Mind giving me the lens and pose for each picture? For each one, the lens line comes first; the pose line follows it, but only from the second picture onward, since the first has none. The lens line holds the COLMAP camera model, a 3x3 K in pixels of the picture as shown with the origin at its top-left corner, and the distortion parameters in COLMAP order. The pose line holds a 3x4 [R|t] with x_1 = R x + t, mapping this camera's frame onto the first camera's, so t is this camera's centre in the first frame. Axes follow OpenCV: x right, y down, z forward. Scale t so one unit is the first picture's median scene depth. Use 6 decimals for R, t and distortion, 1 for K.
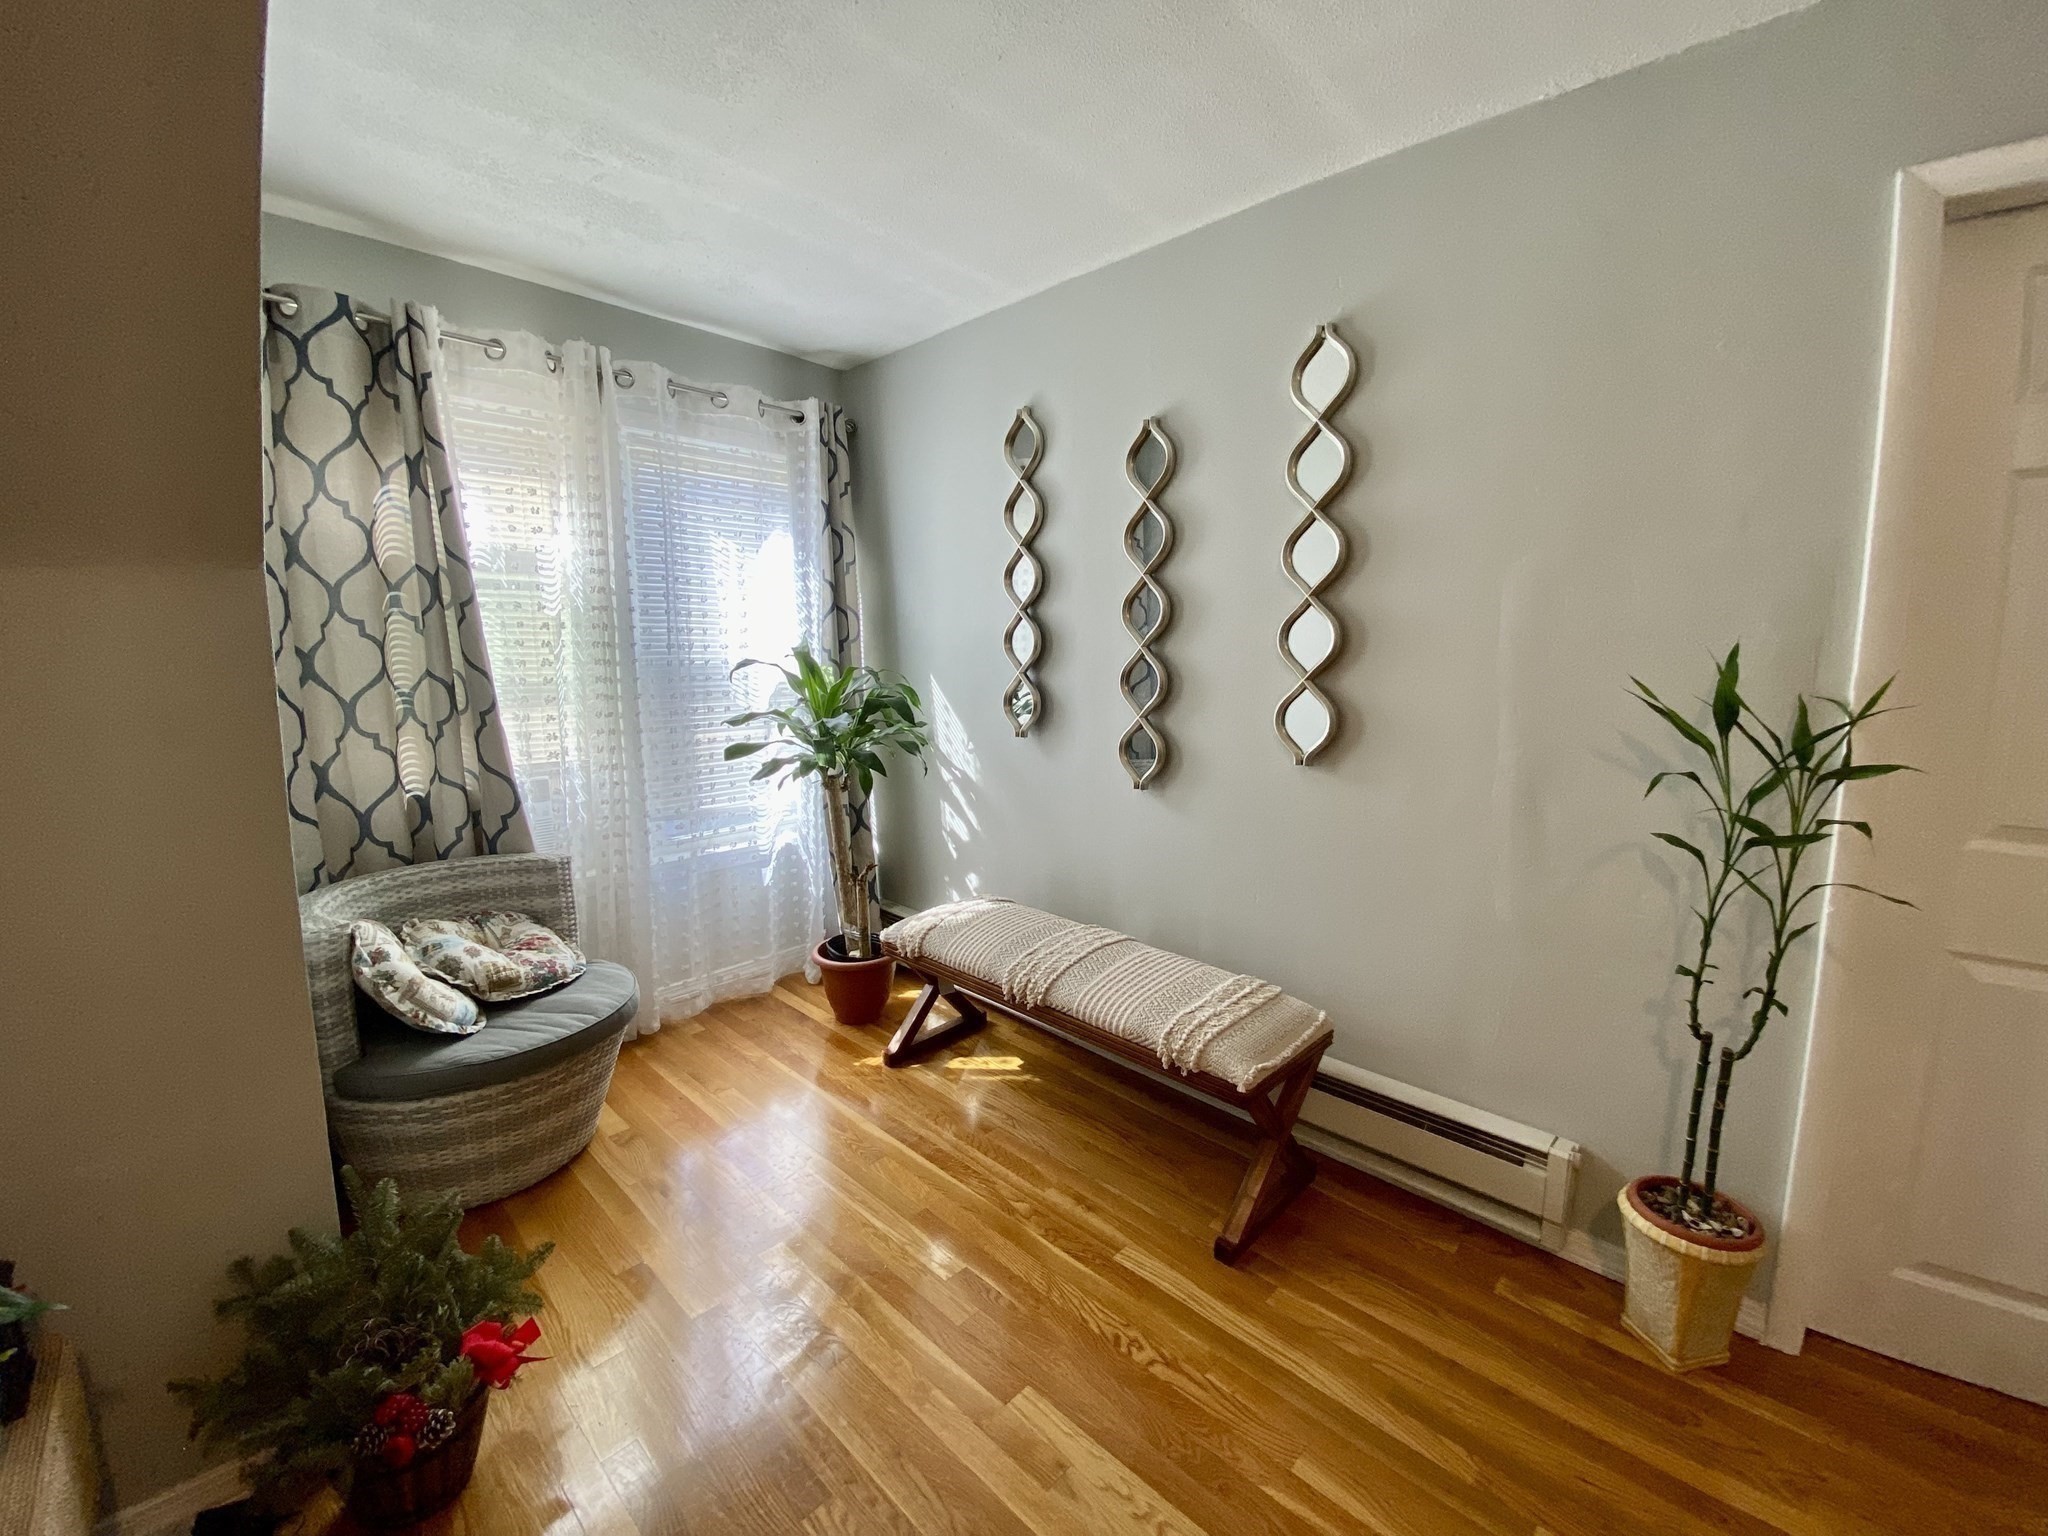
lens RADIAL K [[828.3, 0, 1042.8], [0, 828.3, 767.3], [0, 0, 1]] dist [0.002095, -0.012267]
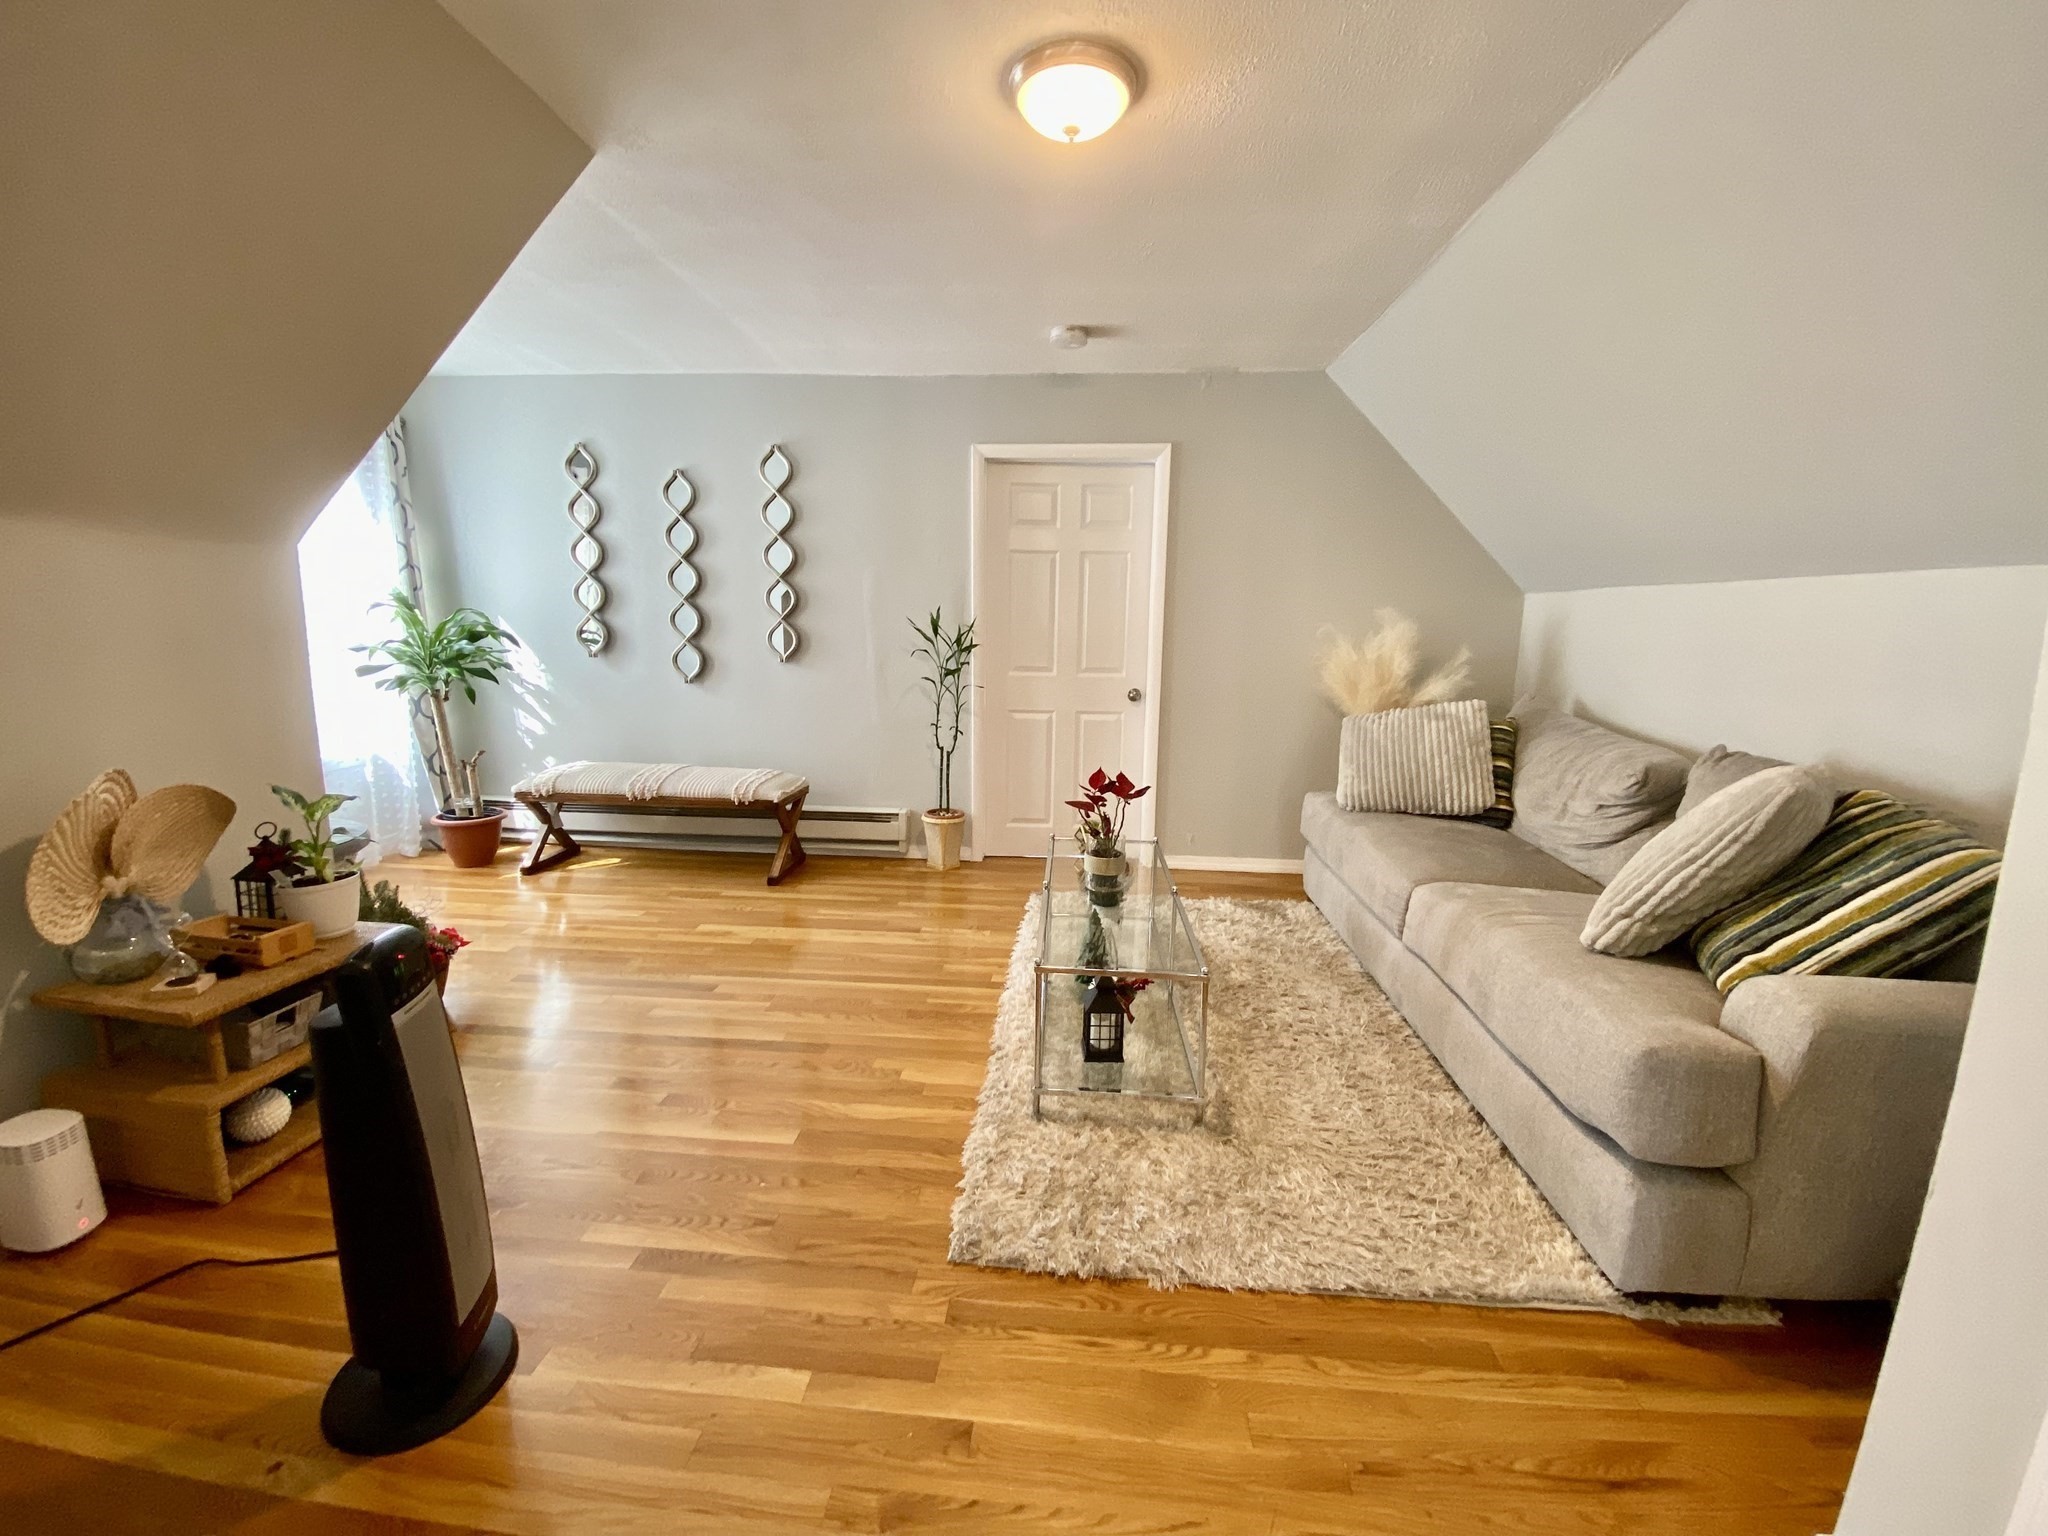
lens RADIAL K [[828.3, 0, 1023.8], [0, 828.3, 768.9], [0, 0, 1]] dist [0.002095, -0.012267]
pose [[0.787939, -0.100646, 0.607472, -0.470404], [0.066142, 0.994677, 0.079006, 0.136798], [-0.612190, -0.022073, 0.790402, -0.957149]]
